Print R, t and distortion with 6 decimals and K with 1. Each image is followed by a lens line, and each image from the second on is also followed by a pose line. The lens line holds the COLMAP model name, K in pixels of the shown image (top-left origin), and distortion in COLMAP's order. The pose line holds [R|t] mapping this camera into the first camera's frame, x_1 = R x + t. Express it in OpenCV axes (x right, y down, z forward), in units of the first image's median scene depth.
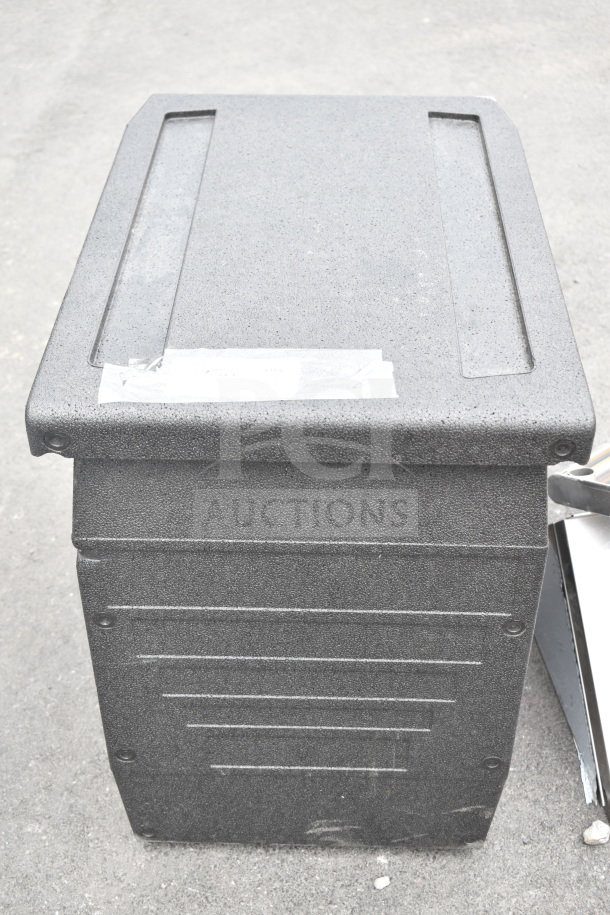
lens RADIAL K [[1209.7, 0, 305.0], [0, 1209.7, 457.8], [0, 0, 1]] dist [-0.023246, 0.000000]
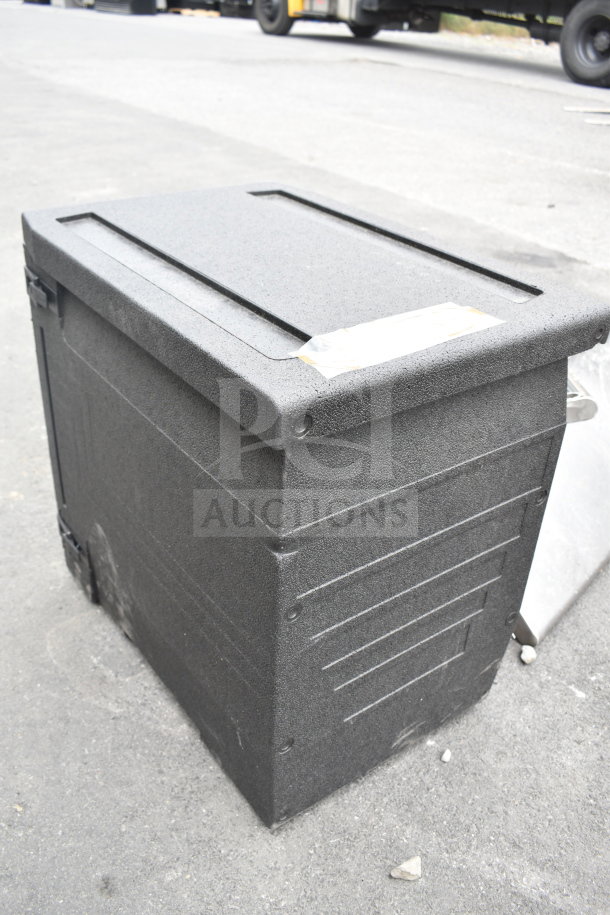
lens RADIAL K [[807.0, 0, 303.9], [0, 807.0, 456.1], [0, 0, 1]] dist [-0.069105, 0.001289]
pose [[0.792569, -0.285400, 0.538870, -0.417045], [0.344440, 0.938761, -0.009408, 0.012244], [-0.503185, 0.193065, 0.842337, 0.307701]]
